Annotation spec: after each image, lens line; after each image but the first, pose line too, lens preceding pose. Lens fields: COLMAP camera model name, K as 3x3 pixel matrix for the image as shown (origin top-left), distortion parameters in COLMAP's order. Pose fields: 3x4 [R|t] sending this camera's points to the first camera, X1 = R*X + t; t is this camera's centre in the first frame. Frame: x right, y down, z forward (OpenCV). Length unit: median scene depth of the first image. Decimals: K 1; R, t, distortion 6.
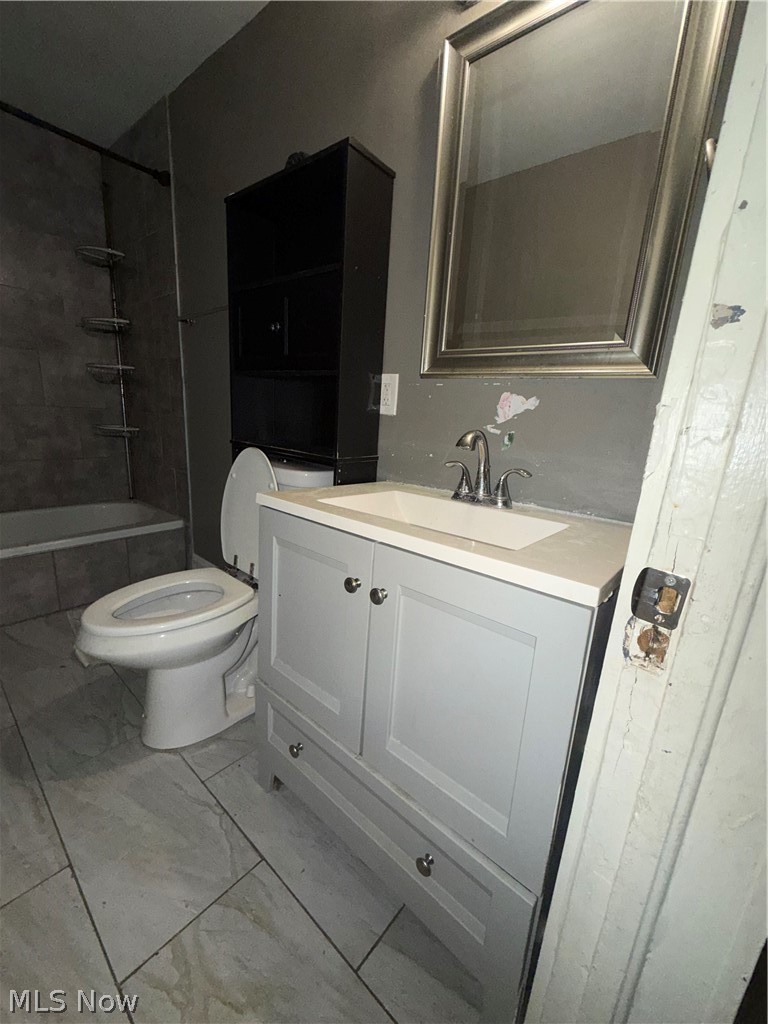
lens RADIAL K [[410.2, 0, 385.1], [0, 410.2, 512.2], [0, 0, 1]] dist [0.001444, -0.000240]
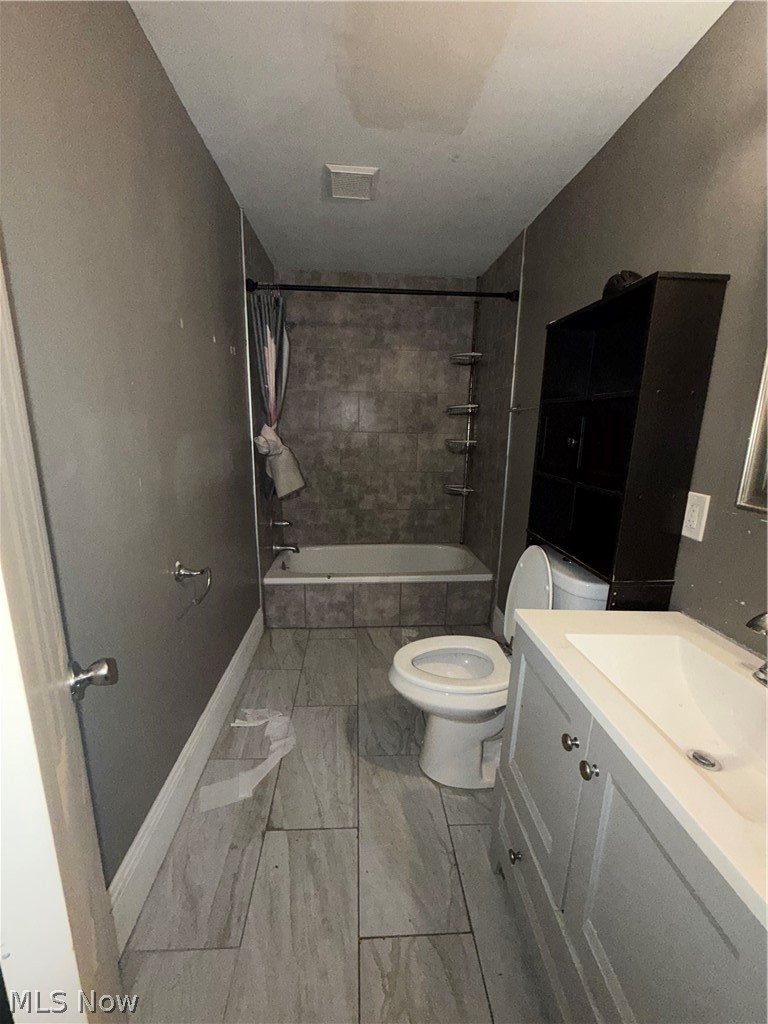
lens RADIAL K [[410.2, 0, 385.1], [0, 410.2, 512.2], [0, 0, 1]] dist [0.001444, -0.000240]
pose [[0.698758, 0.104928, -0.707620, 0.158262], [-0.147212, 0.989104, 0.001299, -0.194972], [0.700047, 0.103263, 0.706591, -0.061896]]
